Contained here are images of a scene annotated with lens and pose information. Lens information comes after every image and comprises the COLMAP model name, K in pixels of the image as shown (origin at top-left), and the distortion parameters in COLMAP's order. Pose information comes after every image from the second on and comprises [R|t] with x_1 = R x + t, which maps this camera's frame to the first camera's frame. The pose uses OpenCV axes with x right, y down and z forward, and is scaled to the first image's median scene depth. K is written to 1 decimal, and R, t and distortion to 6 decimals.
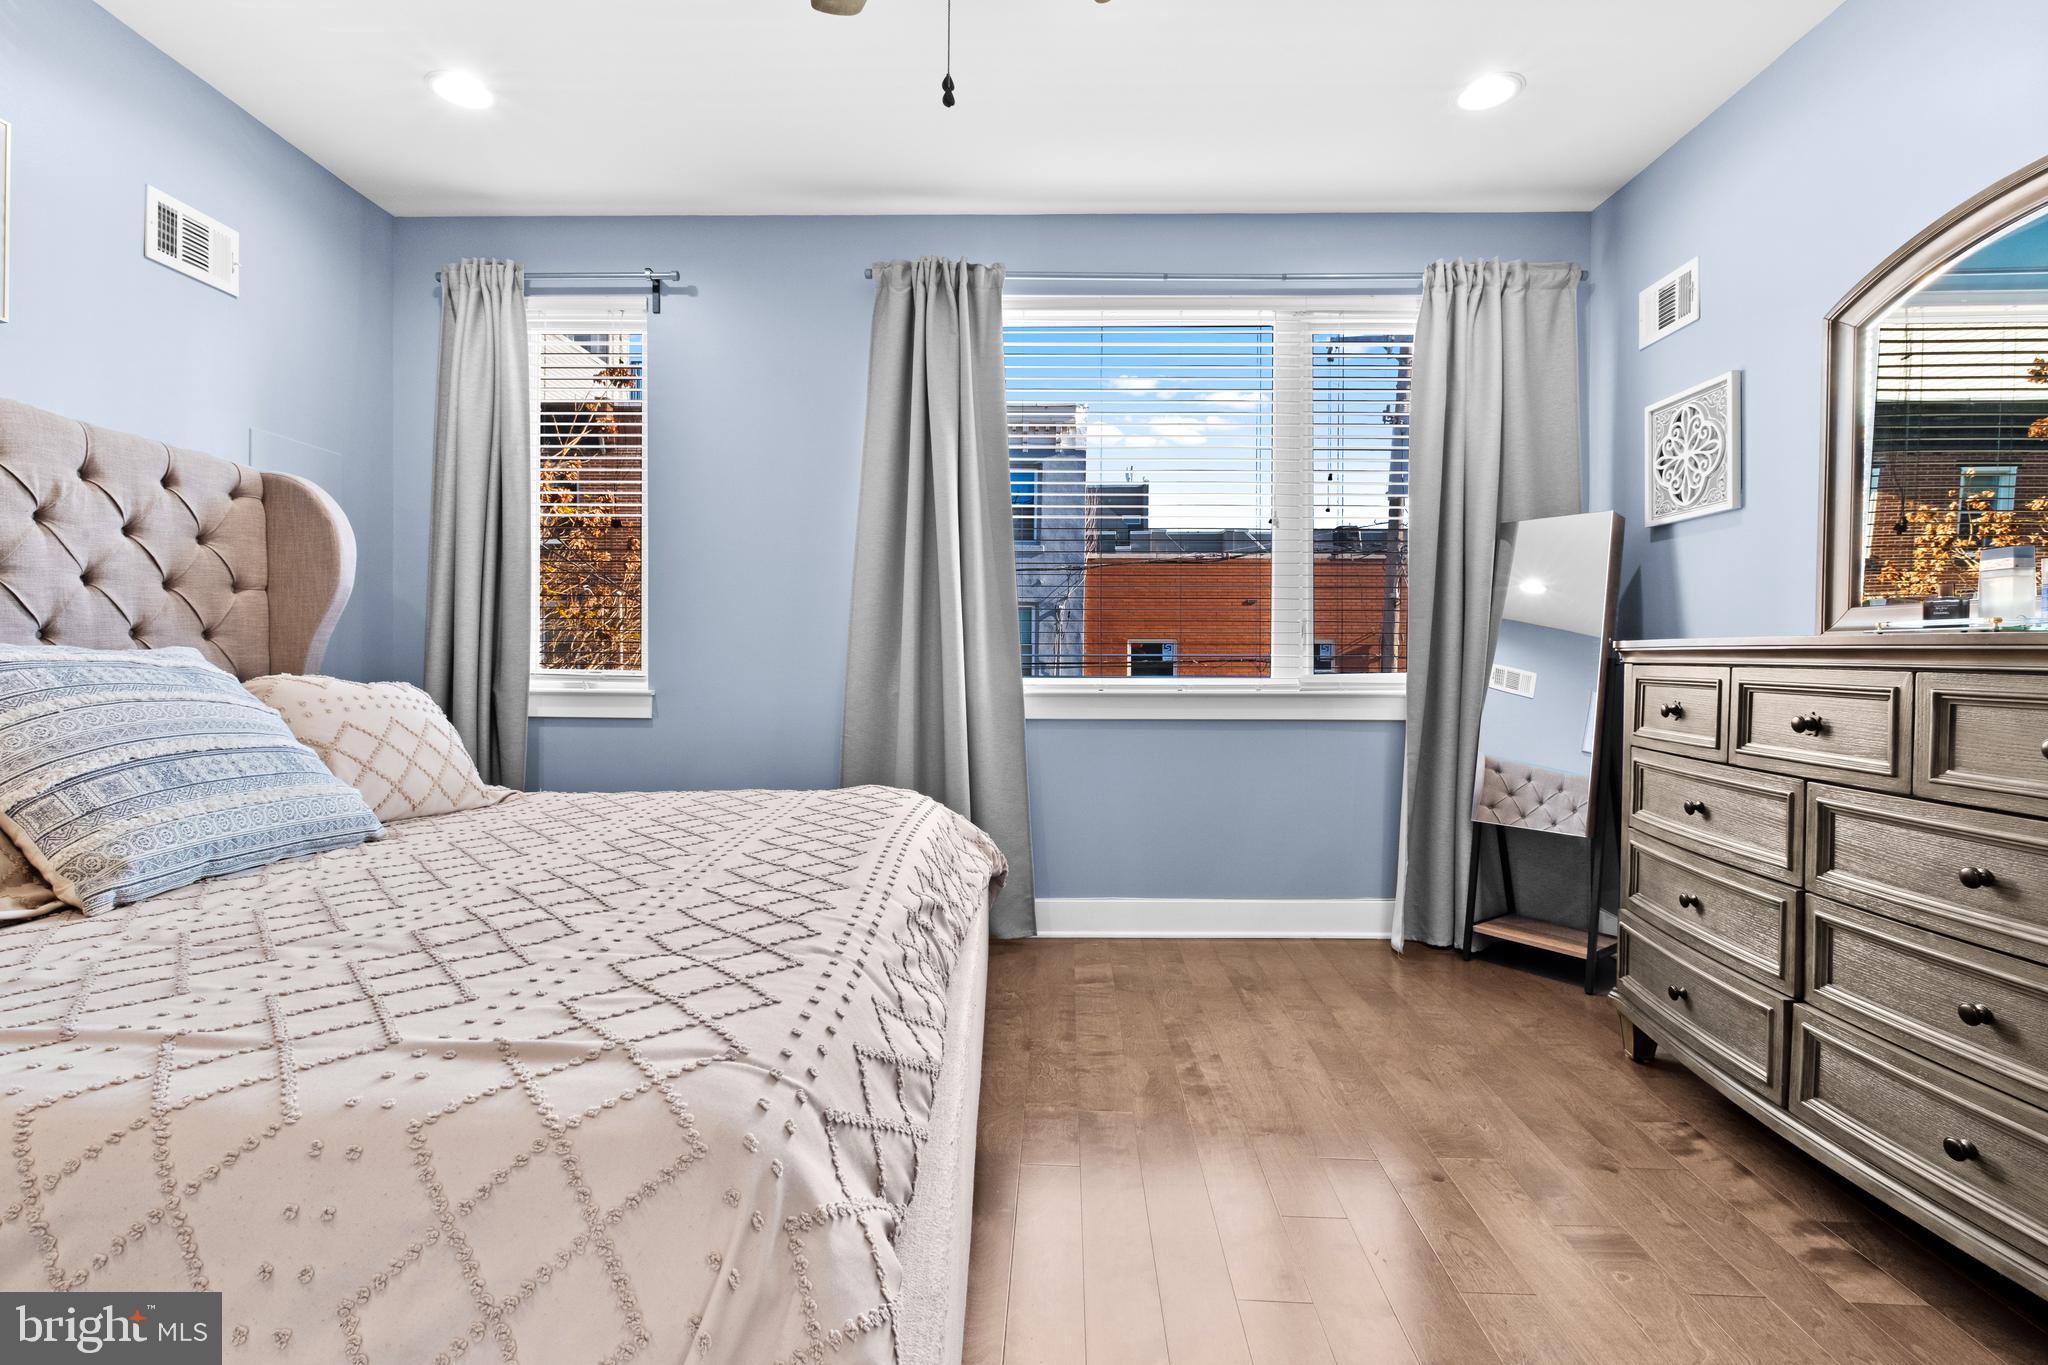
lens RADIAL K [[910.5, 0, 1015.4], [0, 910.5, 672.6], [0, 0, 1]] dist [-0.007006, -0.001326]
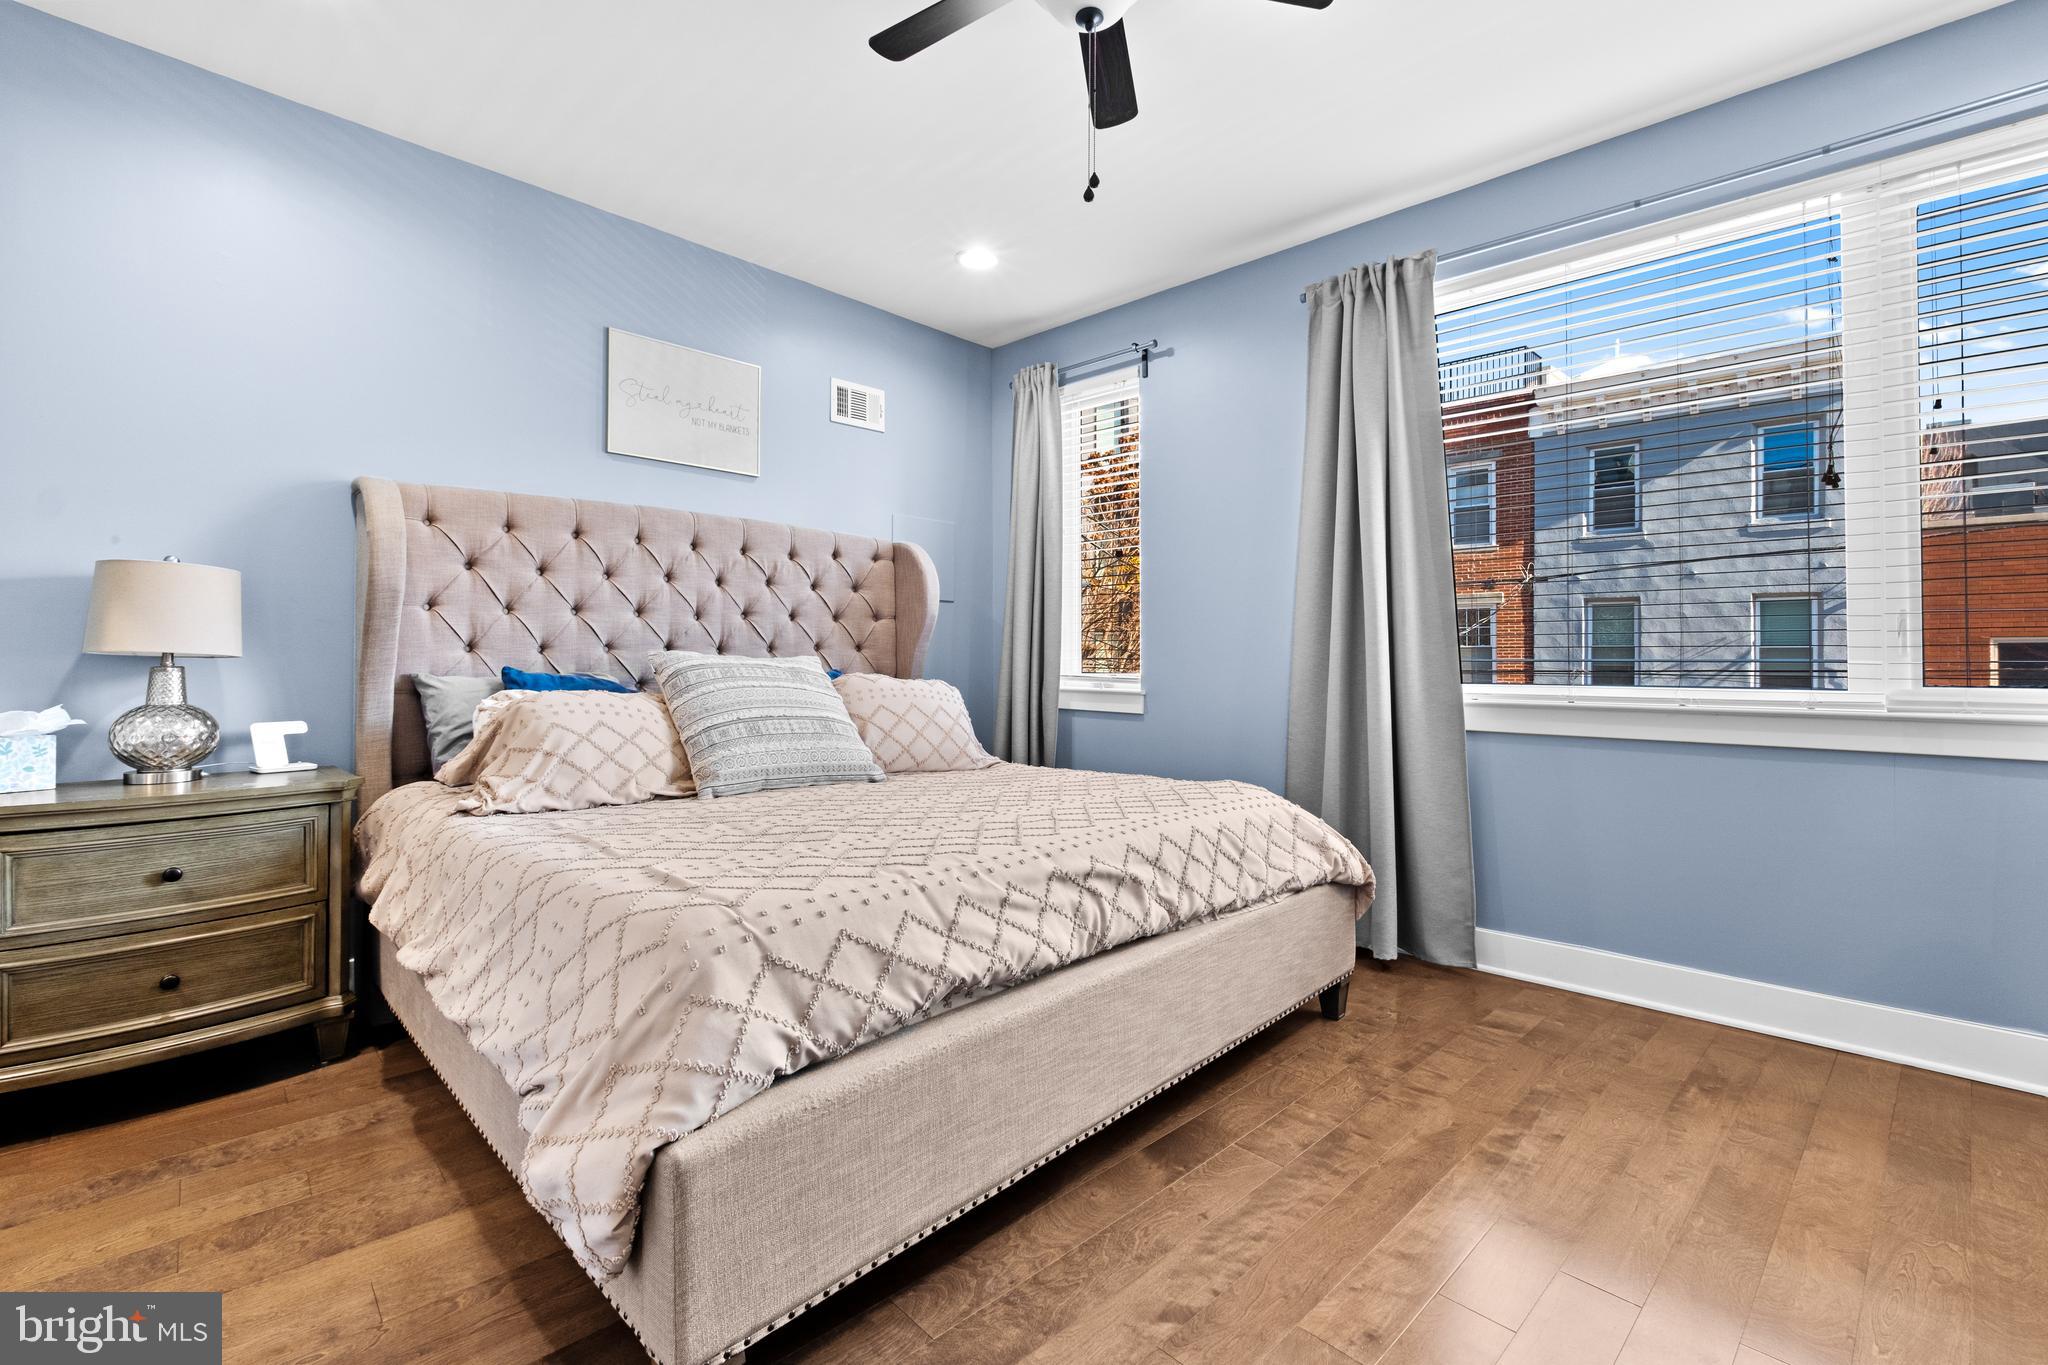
lens RADIAL K [[885.5, 0, 1045.1], [0, 885.5, 664.6], [0, 0, 1]] dist [-0.006991, -0.000232]
pose [[0.739017, 0.002887, -0.673681, 0.339224], [-0.012920, 0.999868, -0.009889, -0.001164], [0.673563, 0.016012, 0.738956, 0.055657]]
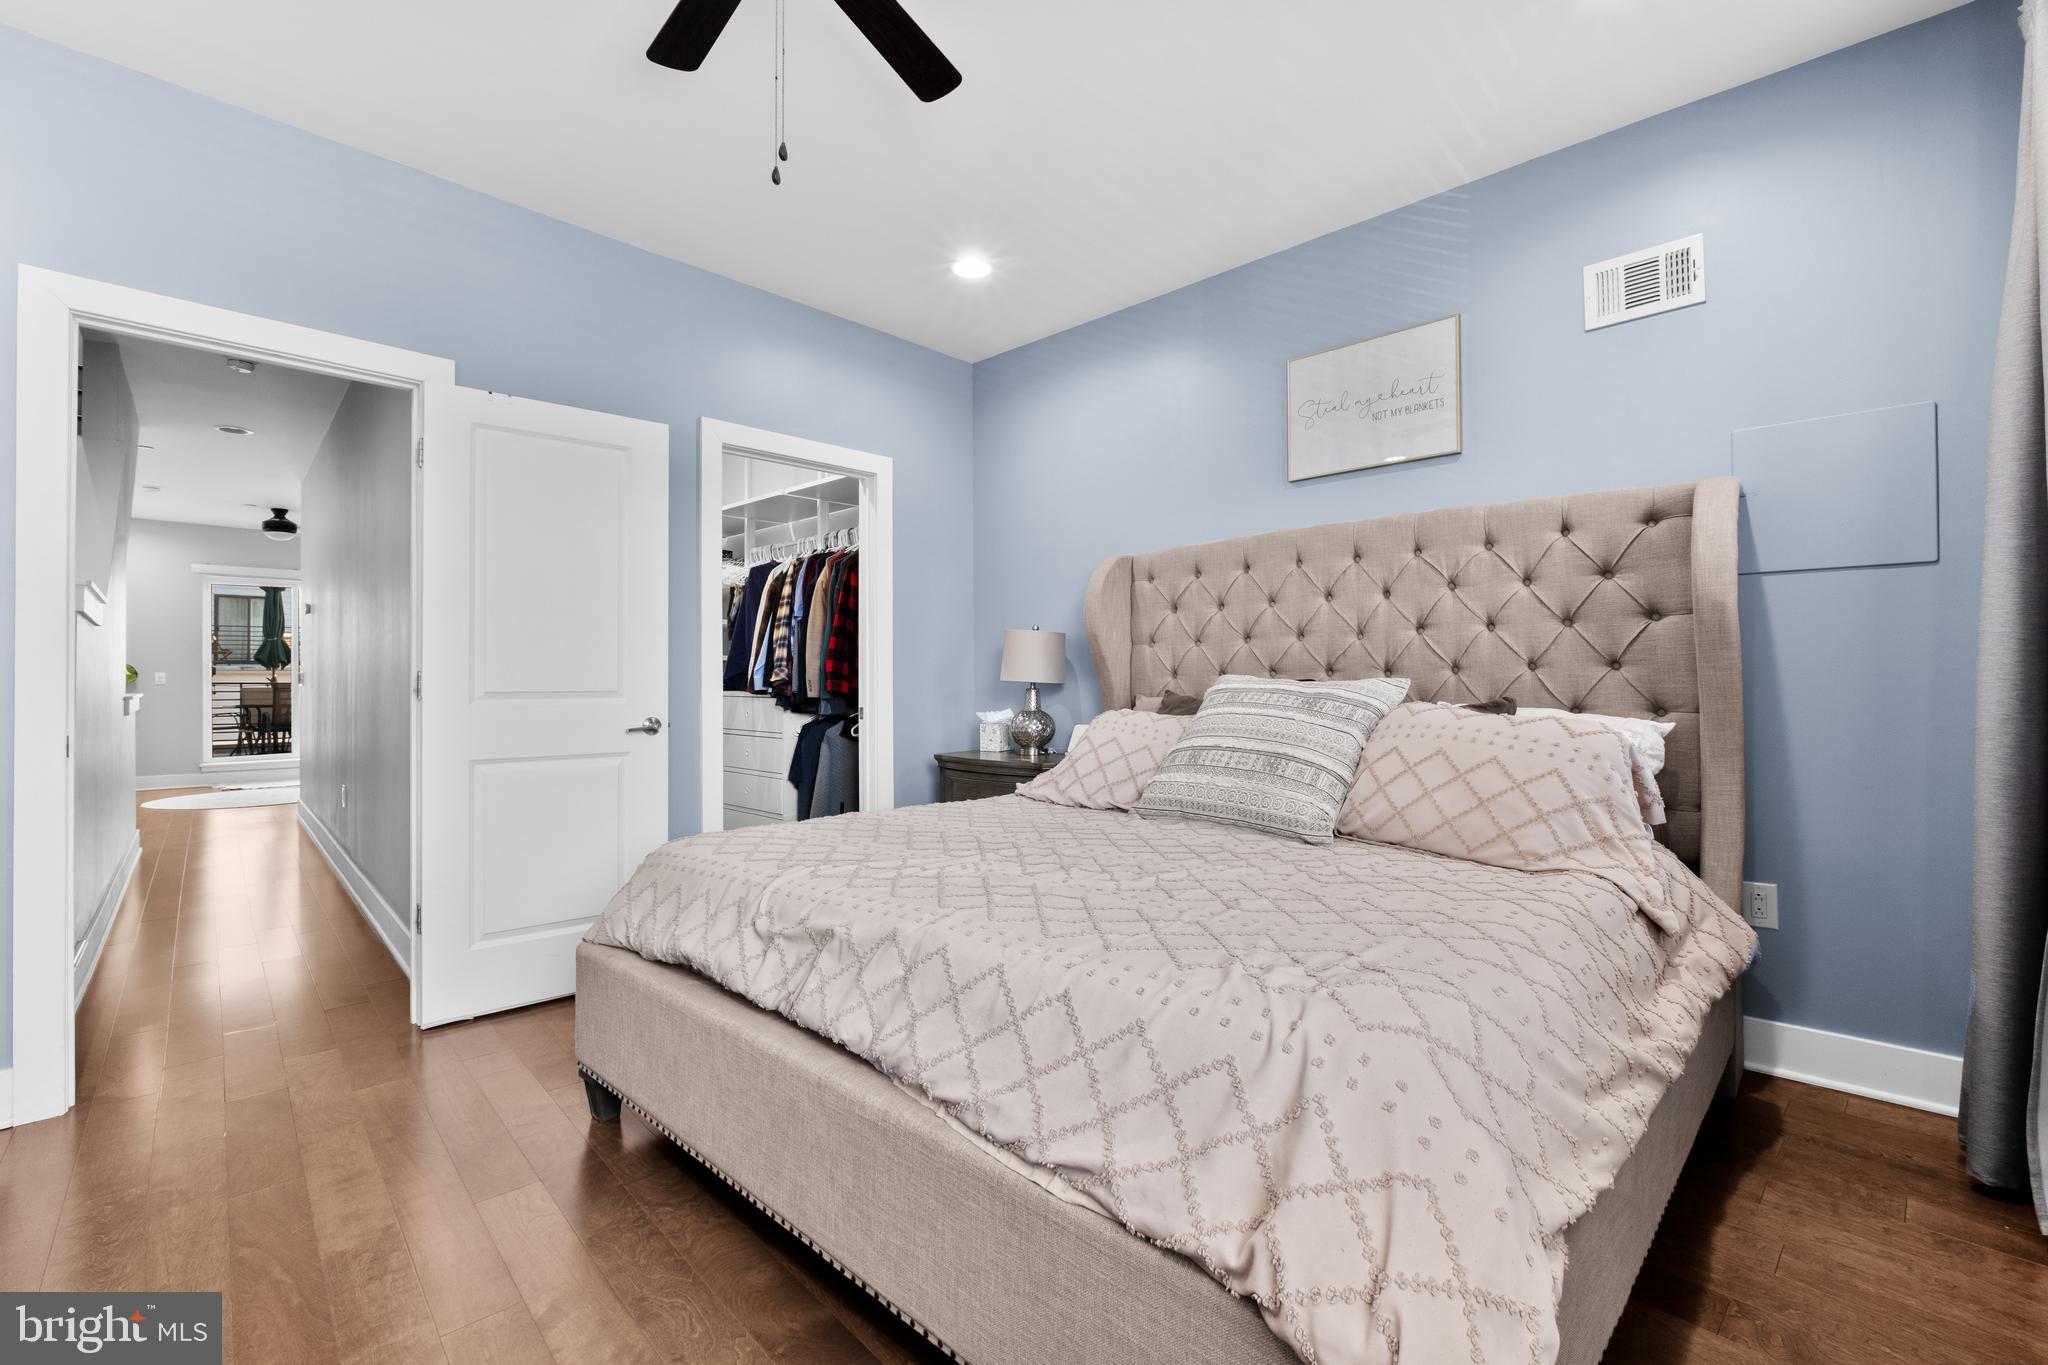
lens RADIAL K [[885.5, 0, 1027.4], [0, 885.5, 678.9], [0, 0, 1]] dist [-0.006991, -0.000232]
pose [[-0.667835, 0.007206, -0.744275, 0.266574], [-0.004335, 0.999899, 0.013570, -0.029206], [0.744297, 0.012289, -0.667736, 0.982842]]
